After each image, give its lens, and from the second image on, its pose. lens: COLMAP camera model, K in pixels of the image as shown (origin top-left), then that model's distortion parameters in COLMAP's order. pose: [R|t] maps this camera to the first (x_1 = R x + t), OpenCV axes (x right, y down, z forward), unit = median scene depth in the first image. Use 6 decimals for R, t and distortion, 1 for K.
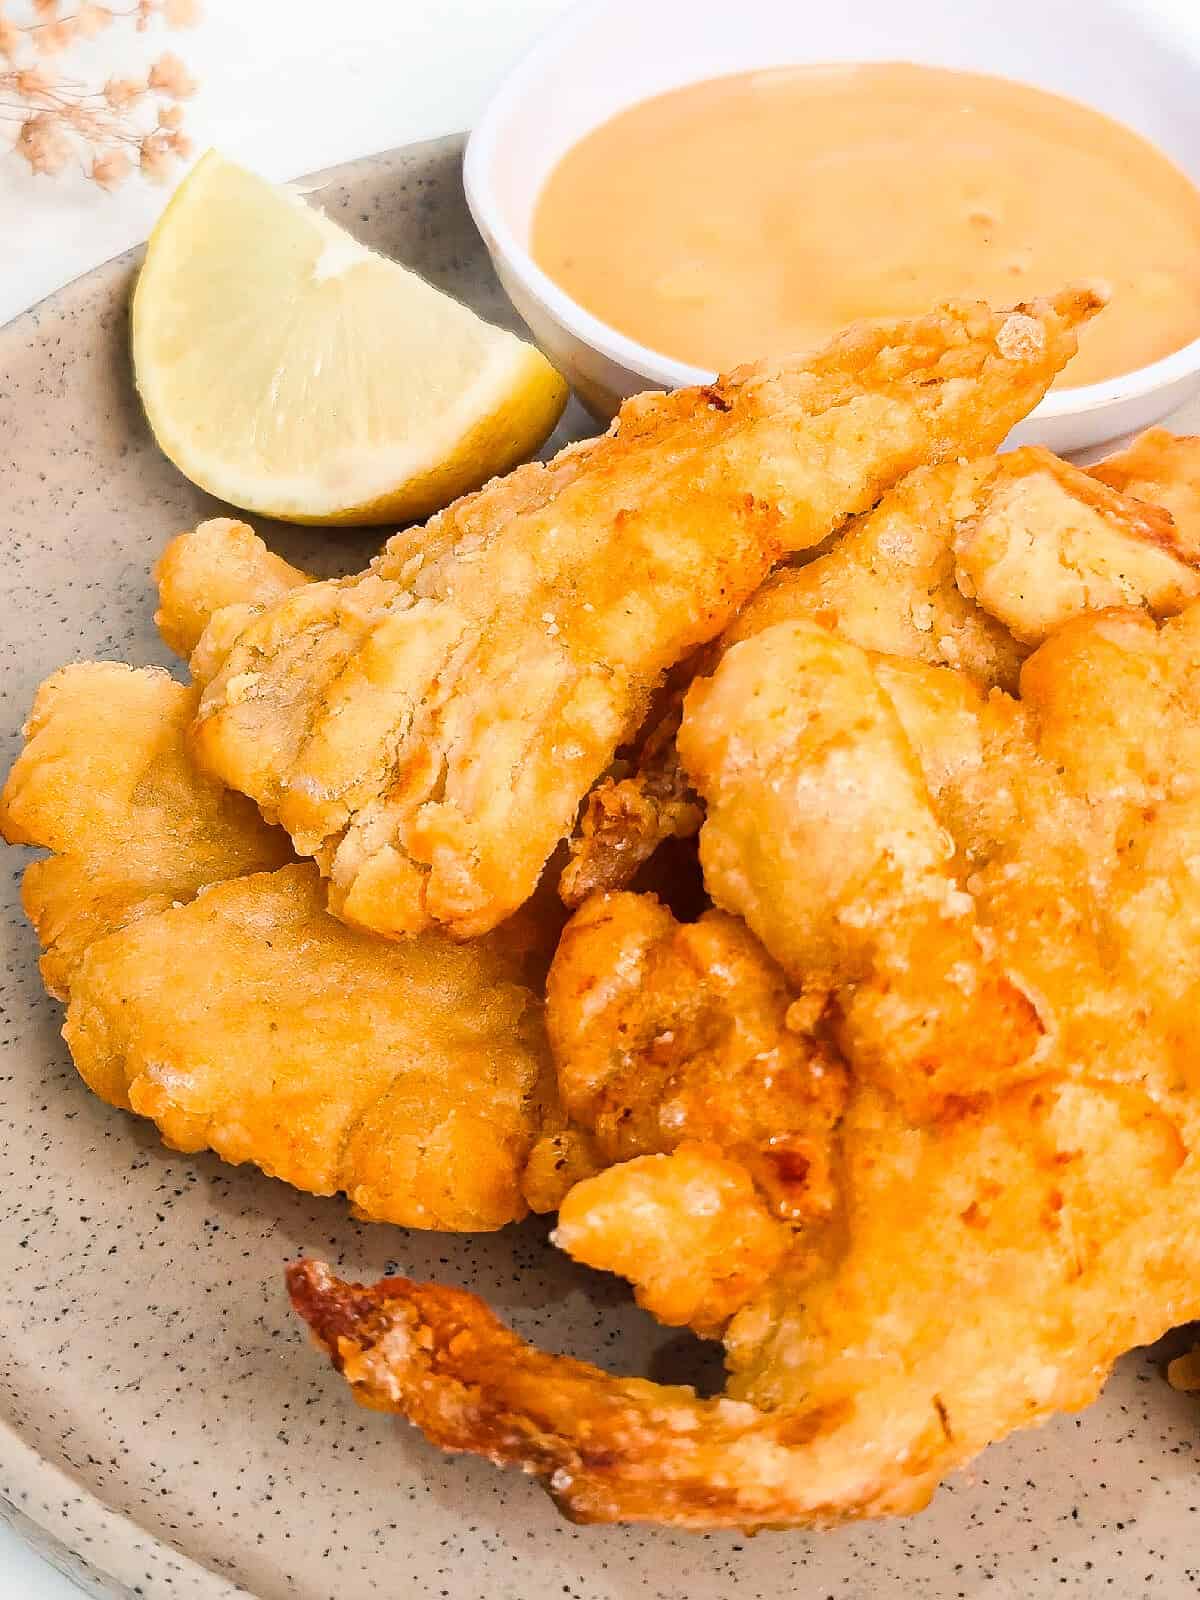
lens RADIAL K [[3307.5, 0, 674.0], [0, 3307.5, 617.1], [0, 0, 1]] dist [0.071061, 0.000000]
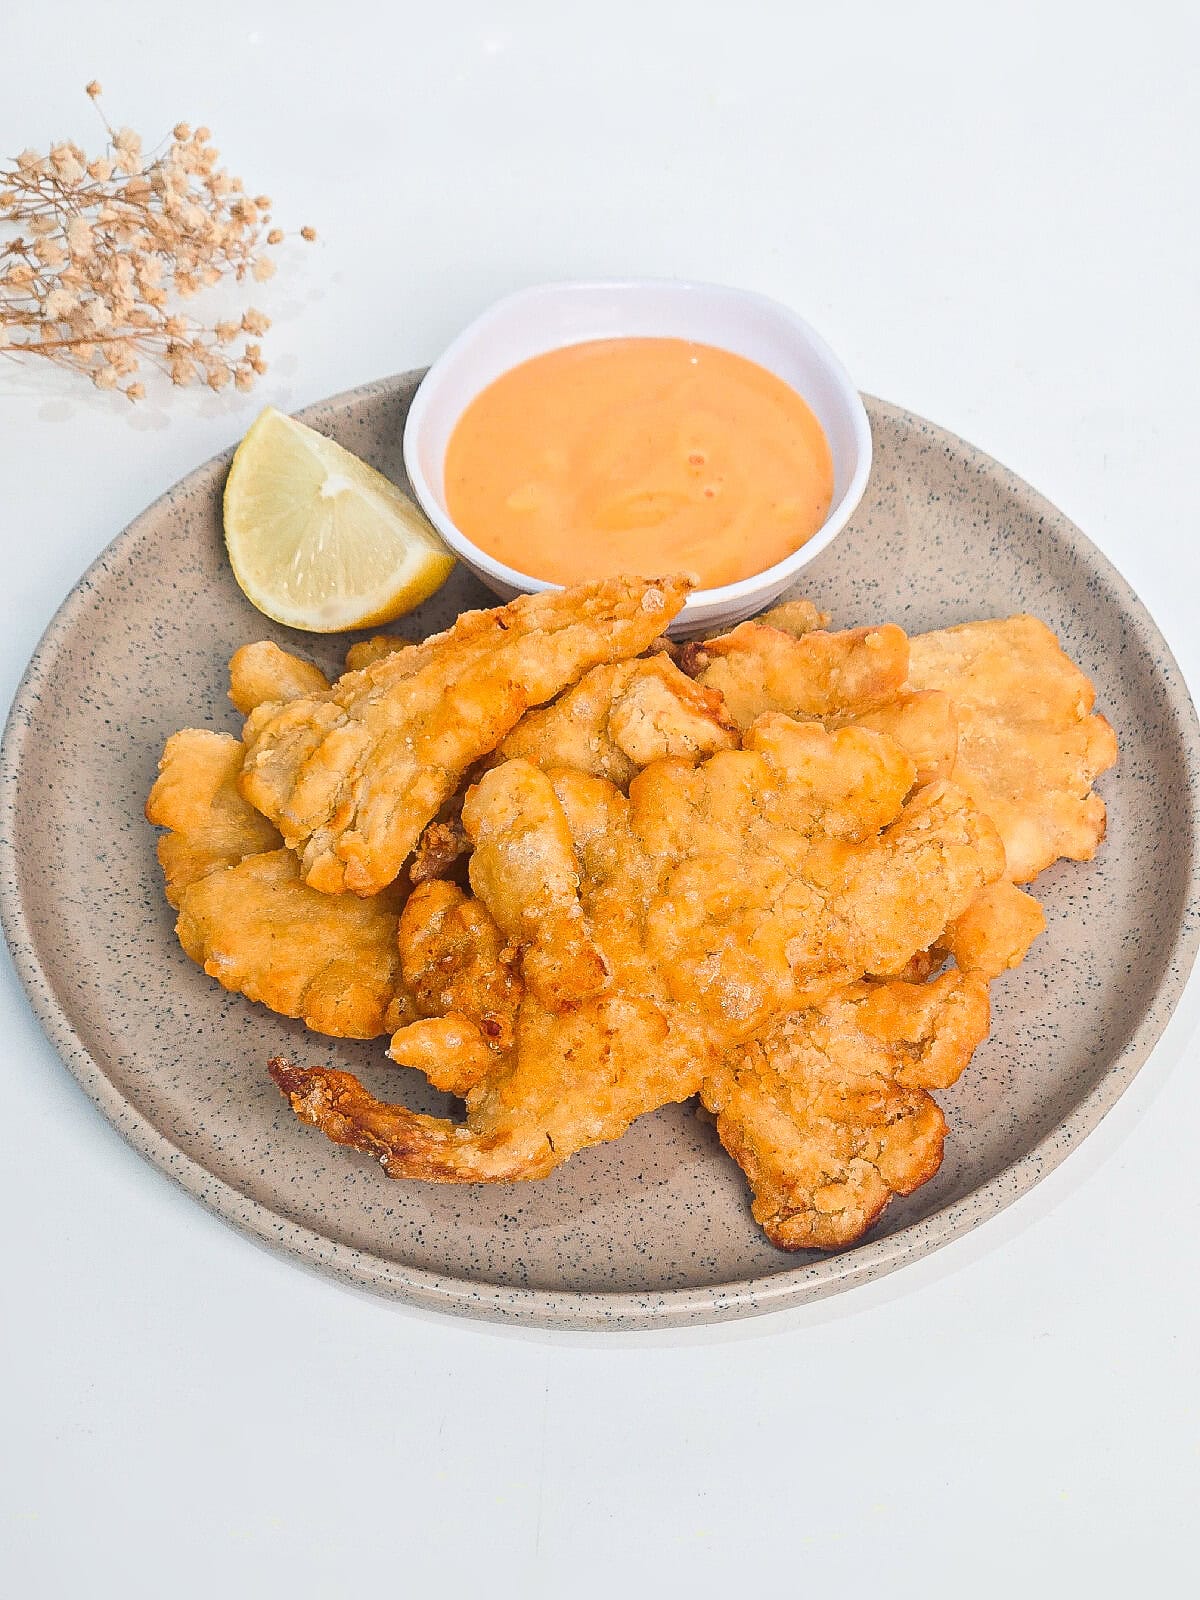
lens RADIAL K [[3307.5, 0, 605.5], [0, 3307.5, 803.3], [0, 0, 1]] dist [0.071061, 0.000000]
pose [[0.995655, 0.037052, -0.085426, 0.264043], [-0.018883, 0.978703, 0.204409, -0.389878], [0.091180, -0.201908, 0.975151, -1.001899]]
